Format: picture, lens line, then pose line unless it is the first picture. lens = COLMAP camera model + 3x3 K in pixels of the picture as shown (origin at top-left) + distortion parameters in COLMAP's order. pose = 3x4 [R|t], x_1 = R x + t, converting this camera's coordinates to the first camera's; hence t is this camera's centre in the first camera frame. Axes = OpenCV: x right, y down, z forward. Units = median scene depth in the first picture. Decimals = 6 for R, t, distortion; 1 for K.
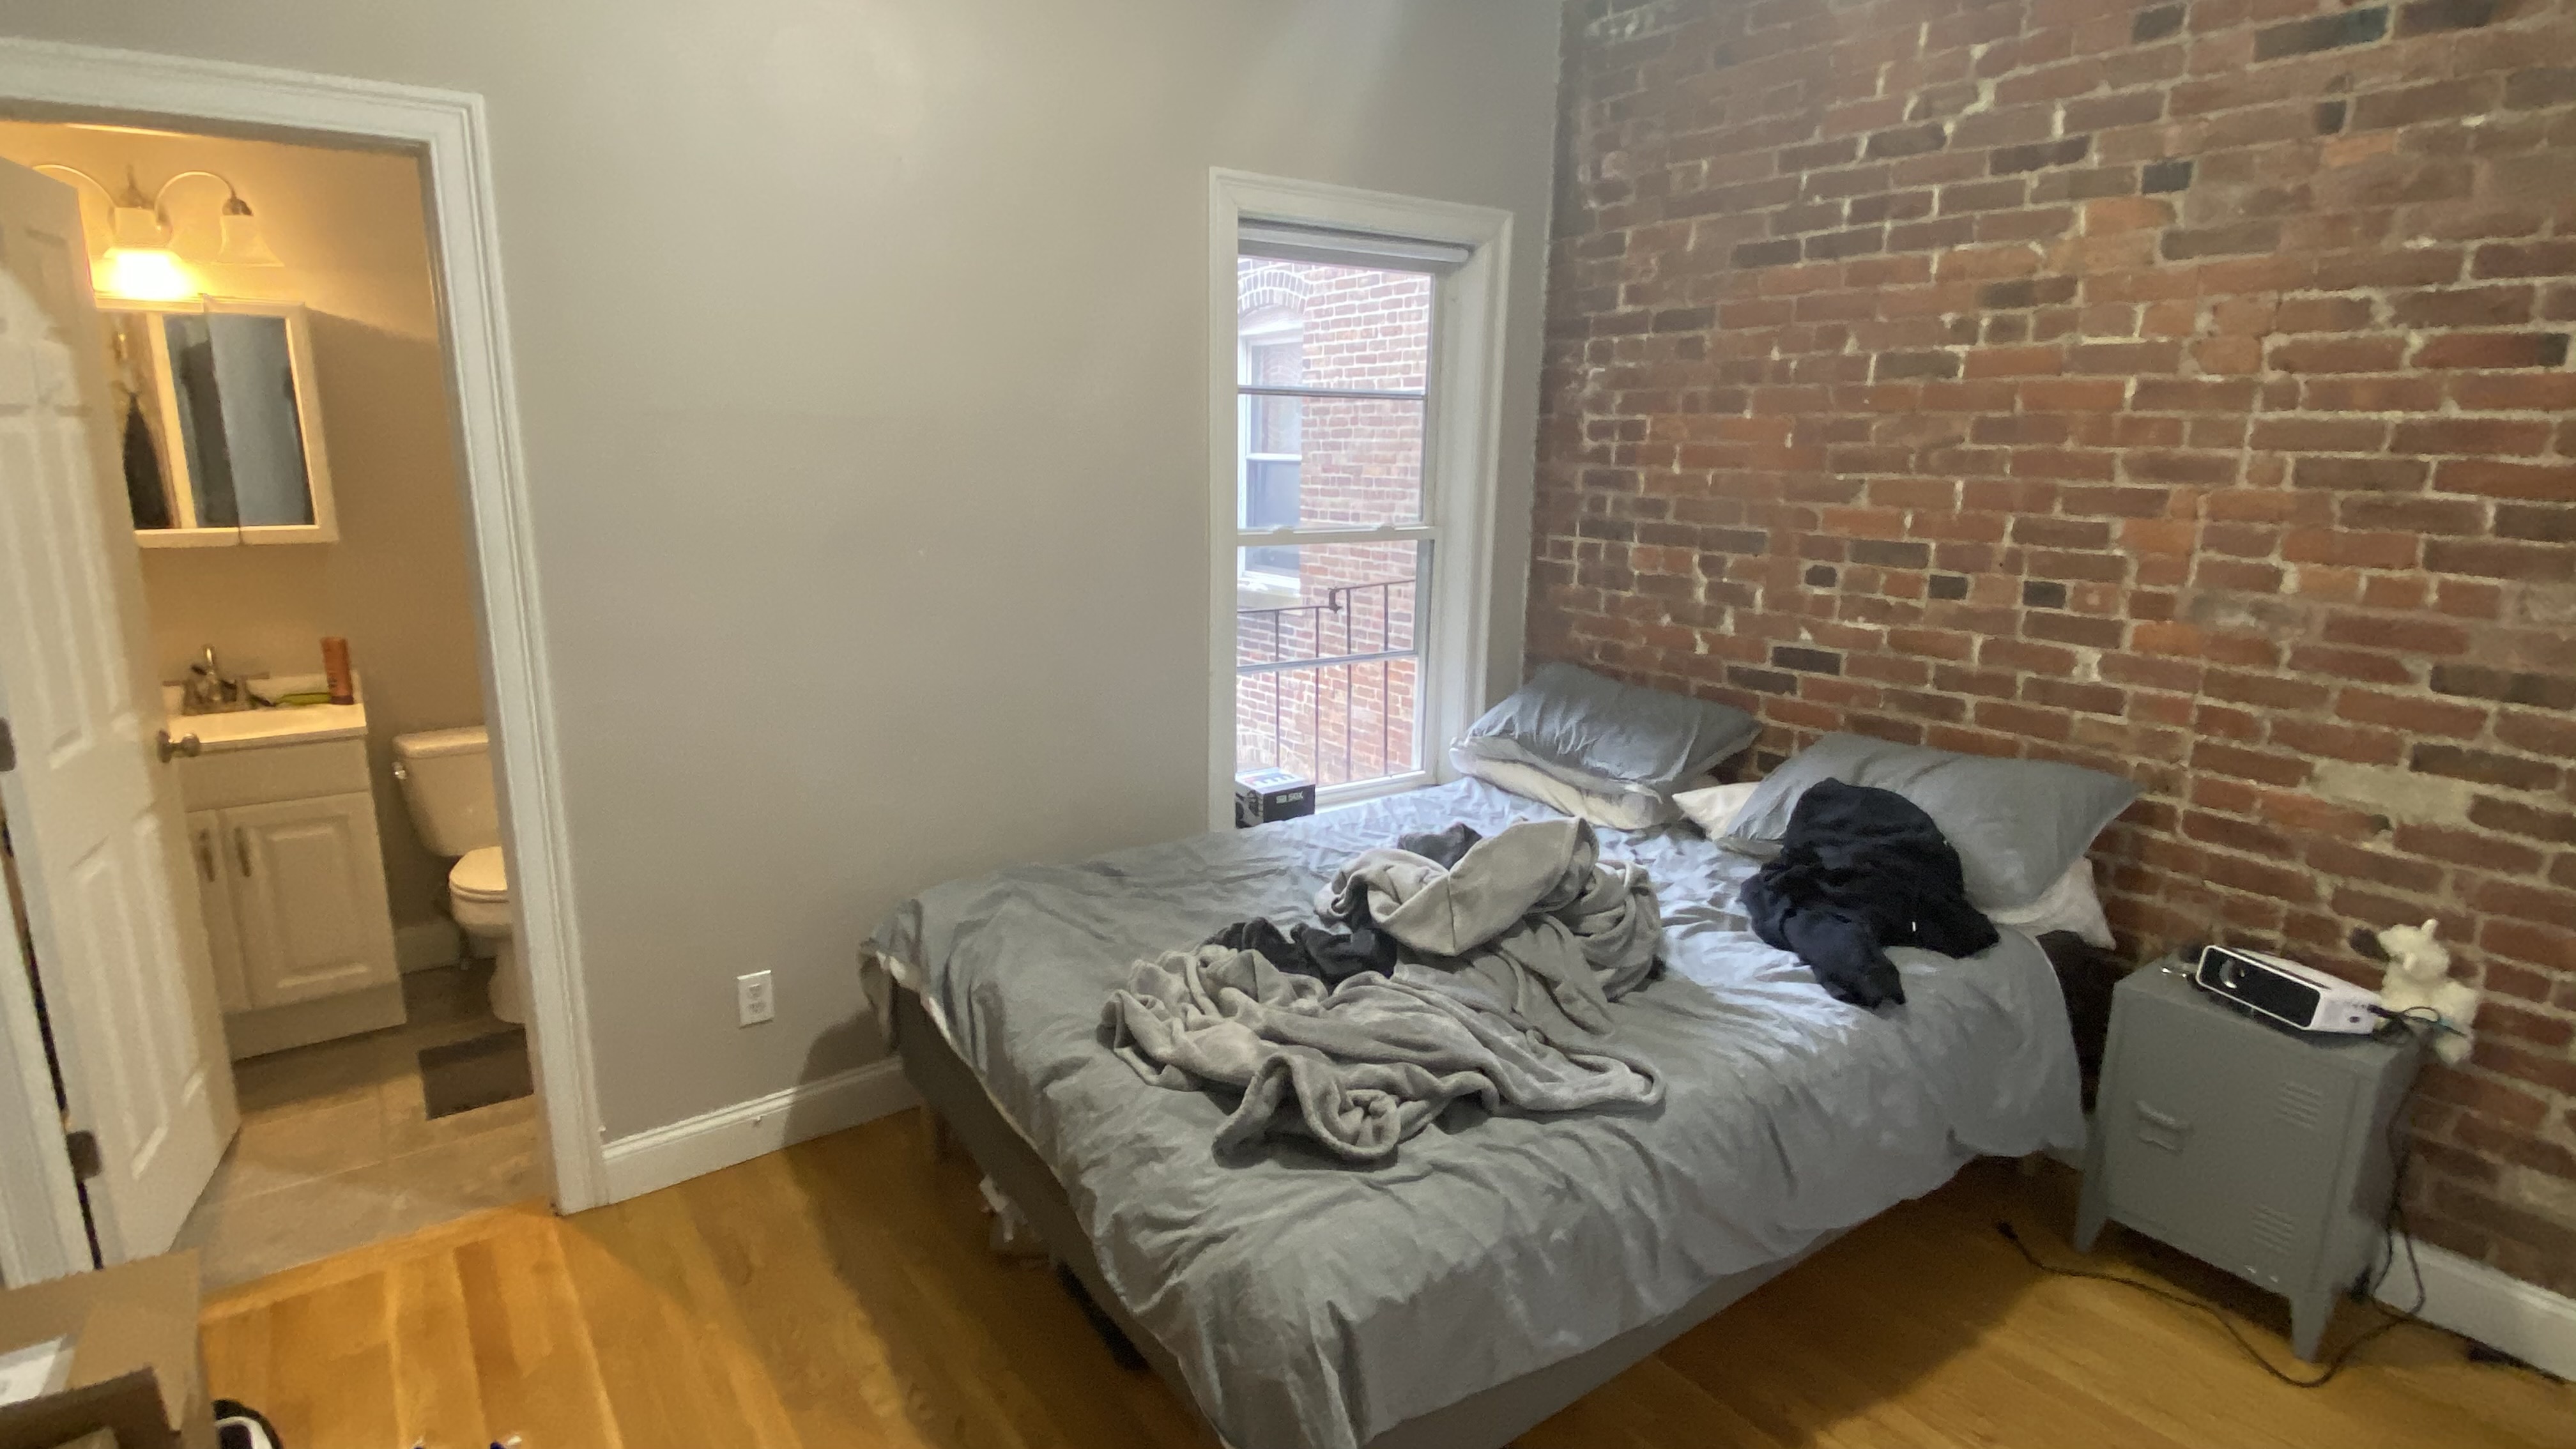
lens RADIAL K [[1238.7, 0, 1285.2], [0, 1238.7, 699.8], [0, 0, 1]] dist [0.000449, -0.019065]
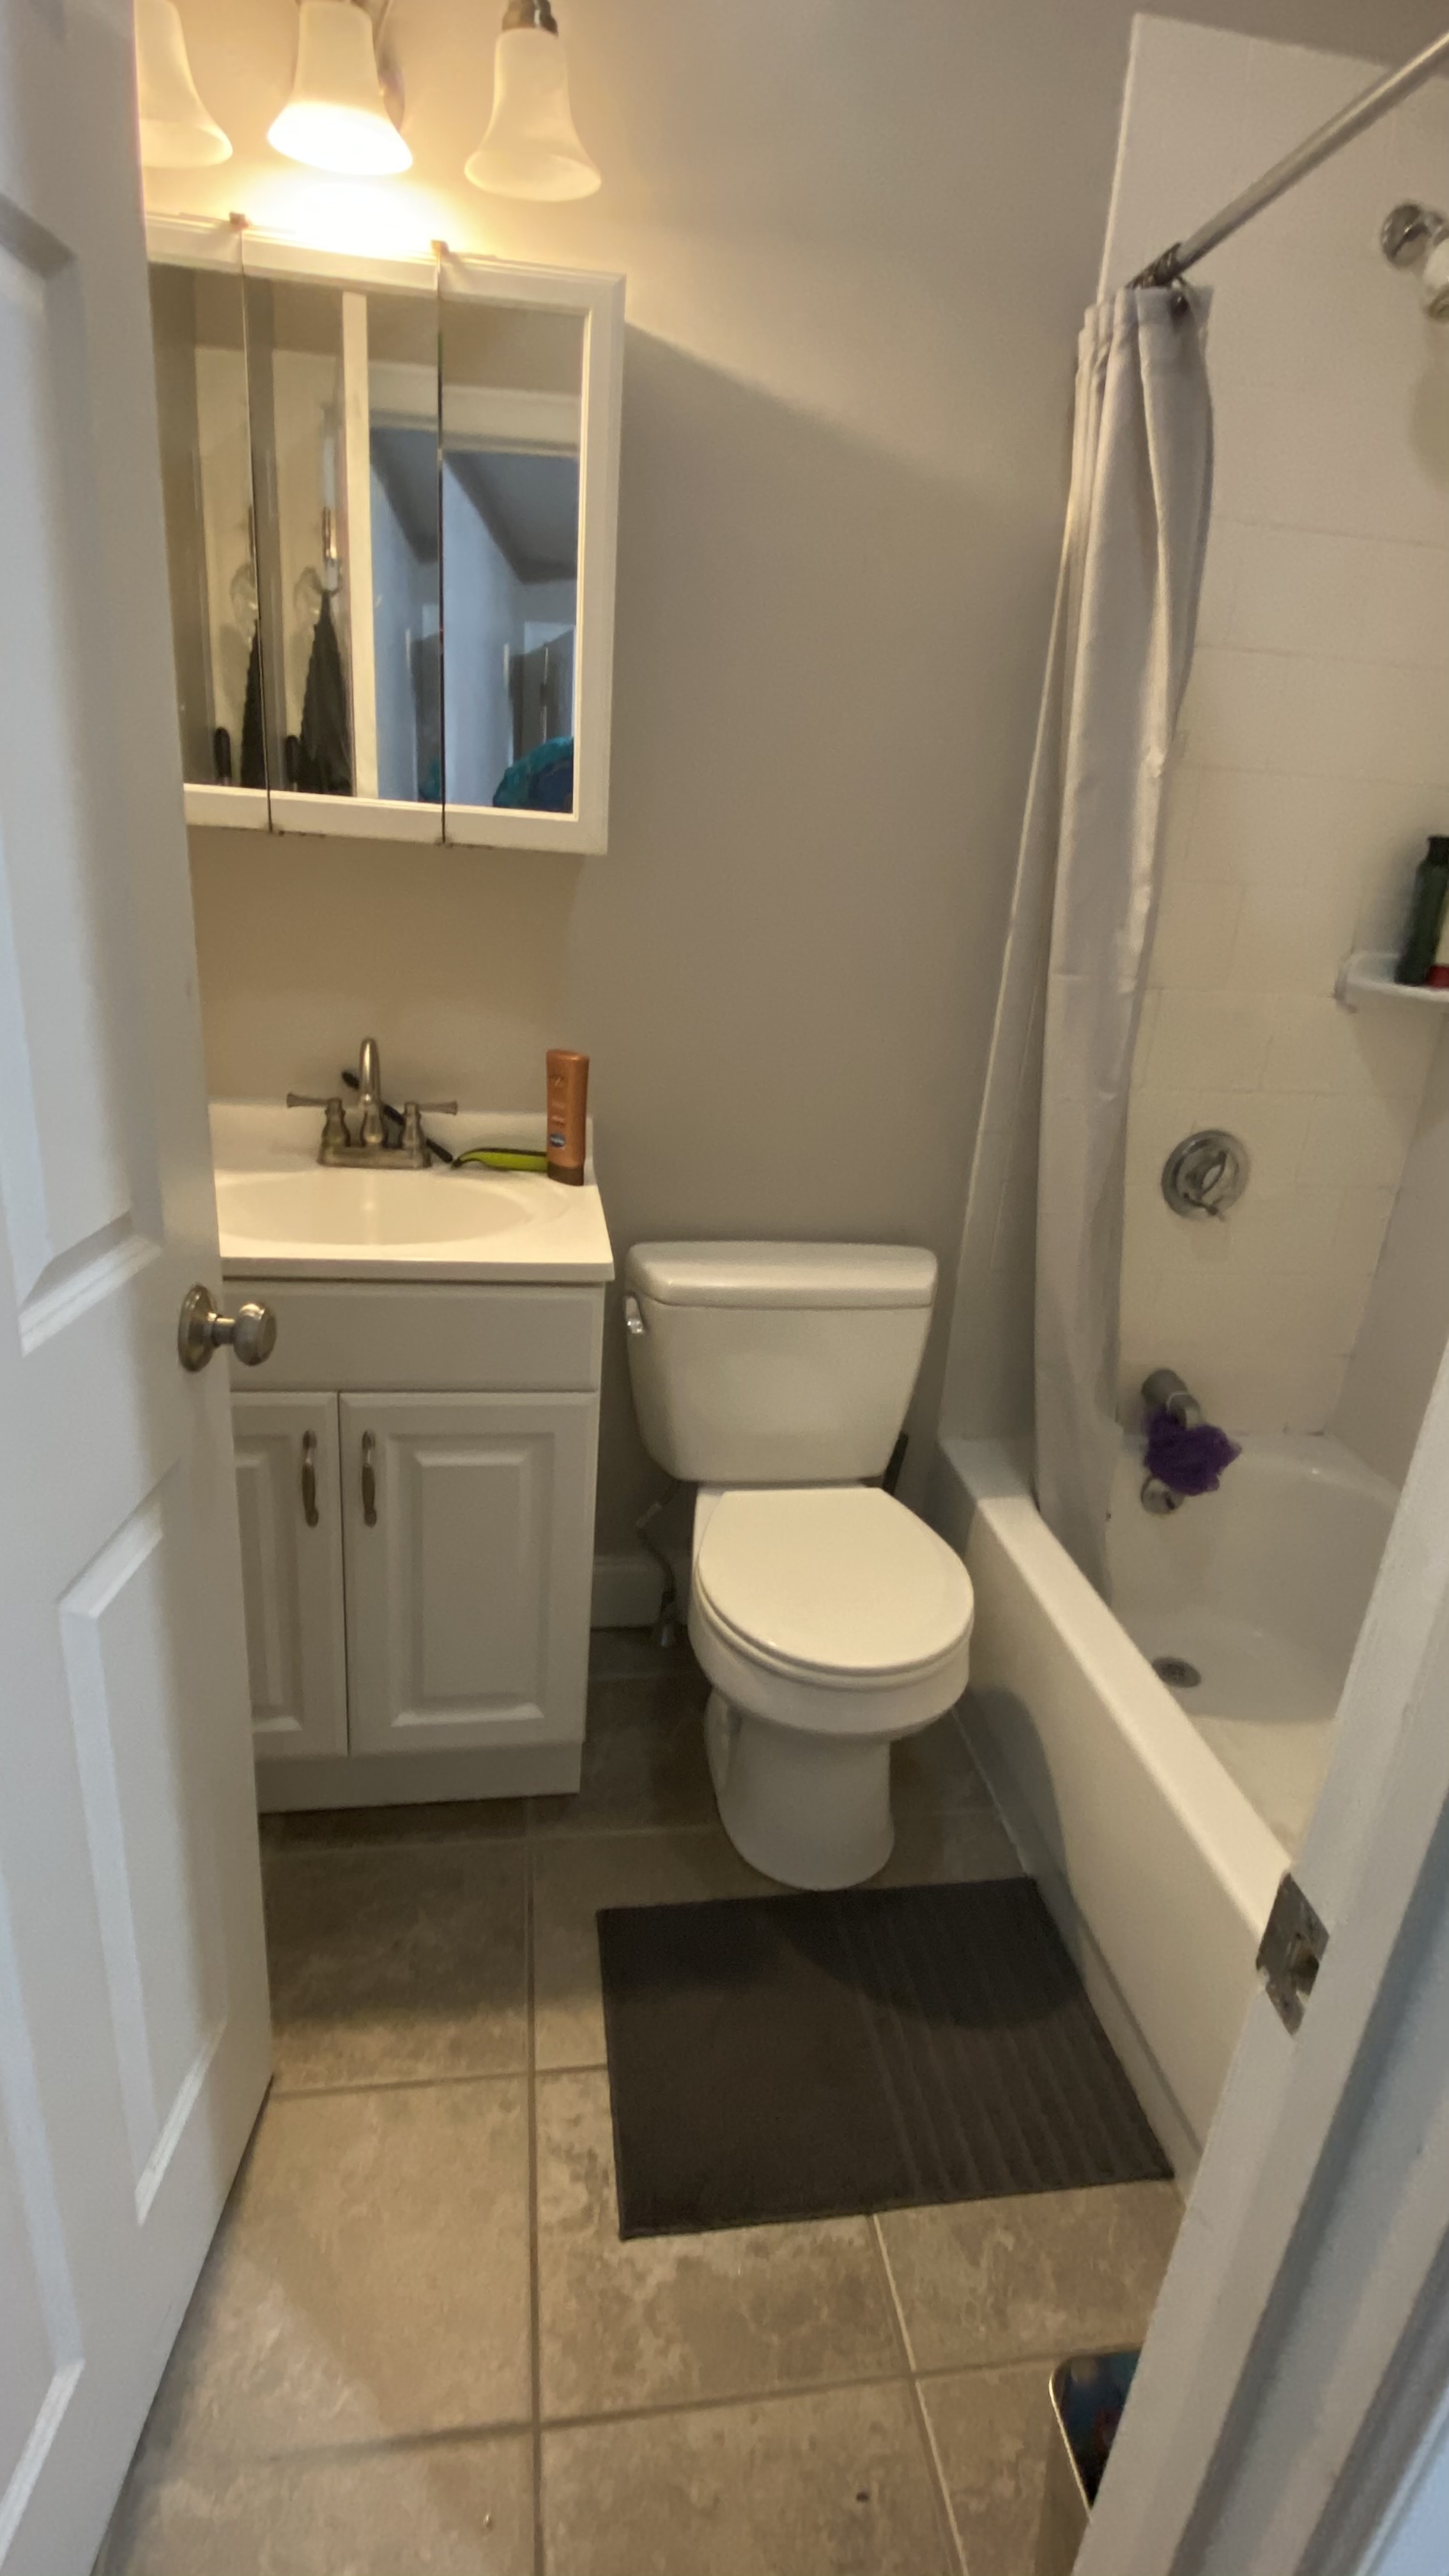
lens RADIAL K [[1238.7, 0, 724.5], [0, 1238.7, 1288.0], [0, 0, 1]] dist [0.000449, -0.019065]
pose [[0.875692, 0.206475, -0.436499, -0.488366], [-0.157974, 0.976725, 0.145094, -0.040497], [0.456298, -0.058102, 0.887928, 0.586839]]
